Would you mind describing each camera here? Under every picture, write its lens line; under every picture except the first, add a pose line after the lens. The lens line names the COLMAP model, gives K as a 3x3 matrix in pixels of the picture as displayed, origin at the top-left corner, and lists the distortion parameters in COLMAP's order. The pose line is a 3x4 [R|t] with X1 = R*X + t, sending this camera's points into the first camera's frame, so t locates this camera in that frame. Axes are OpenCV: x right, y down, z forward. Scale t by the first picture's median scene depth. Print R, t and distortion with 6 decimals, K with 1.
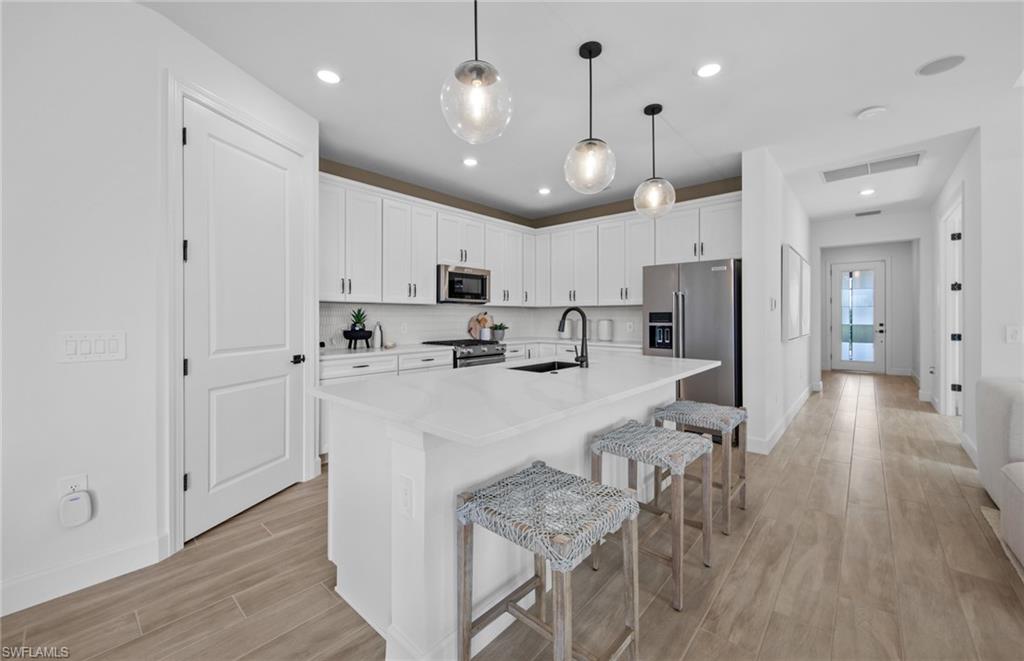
lens RADIAL K [[402.8, 0, 515.1], [0, 402.8, 313.0], [0, 0, 1]] dist [0.001657, 0.000102]
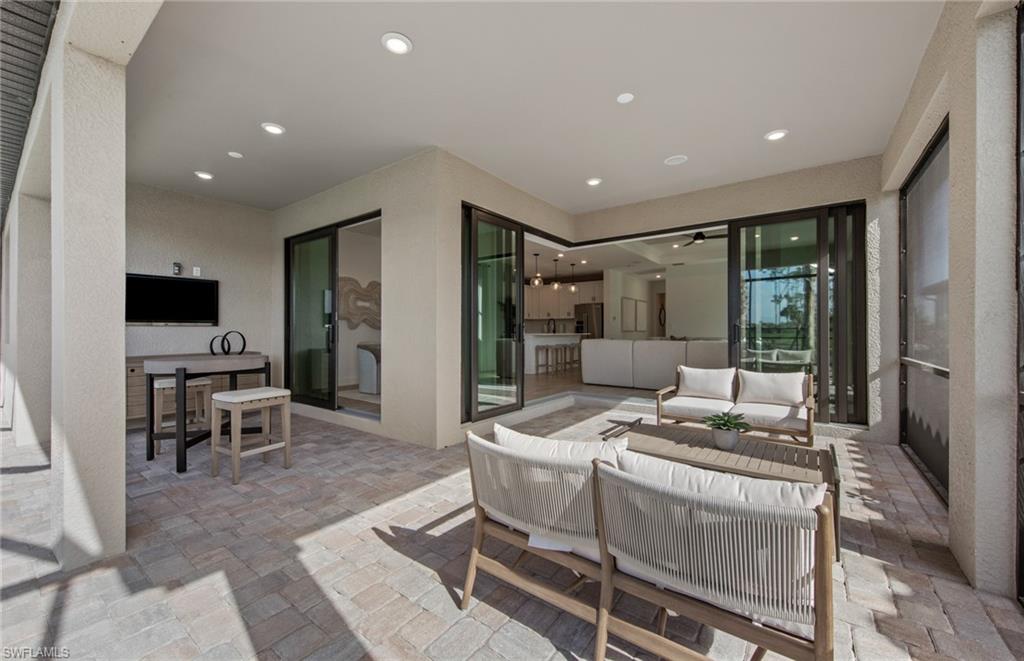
lens RADIAL K [[401.6, 0, 512.0], [0, 401.6, 330.5], [0, 0, 1]] dist [0.000391, 0.000021]
pose [[0.996787, 0.001816, 0.080082, -0.346725], [-0.002168, 0.999988, 0.004315, 0.054364], [-0.080073, -0.004475, 0.996779, -1.776349]]
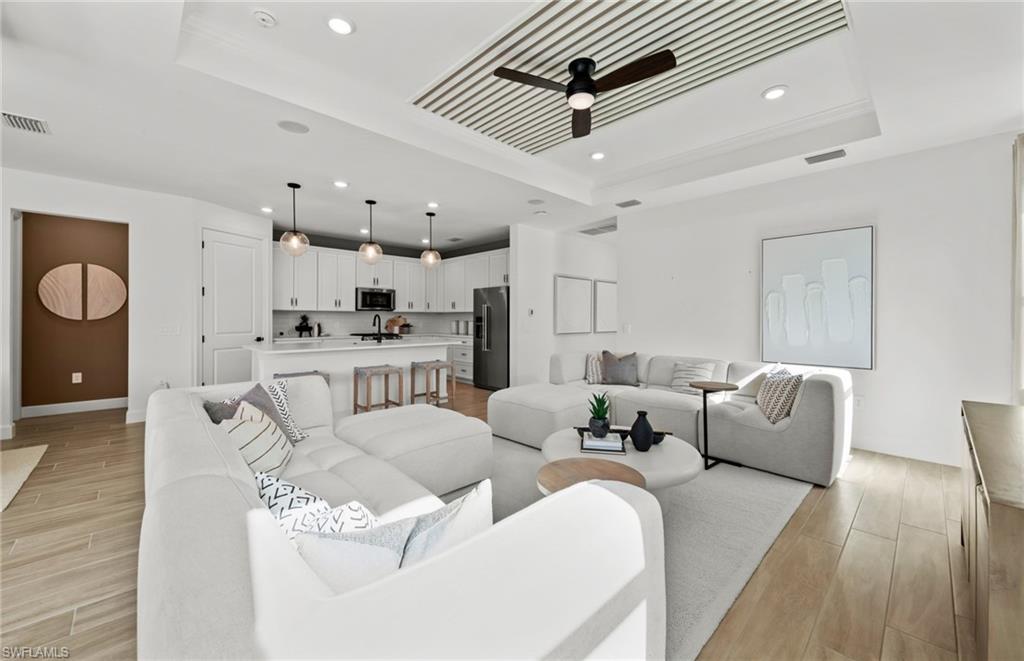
lens RADIAL K [[402.8, 0, 515.1], [0, 402.8, 313.0], [0, 0, 1]] dist [0.001657, 0.000102]
pose [[0.995794, 0.002973, -0.091574, 0.662228], [-0.003367, 0.999986, -0.004152, -0.010314], [0.091561, 0.004443, 0.995790, -0.649217]]
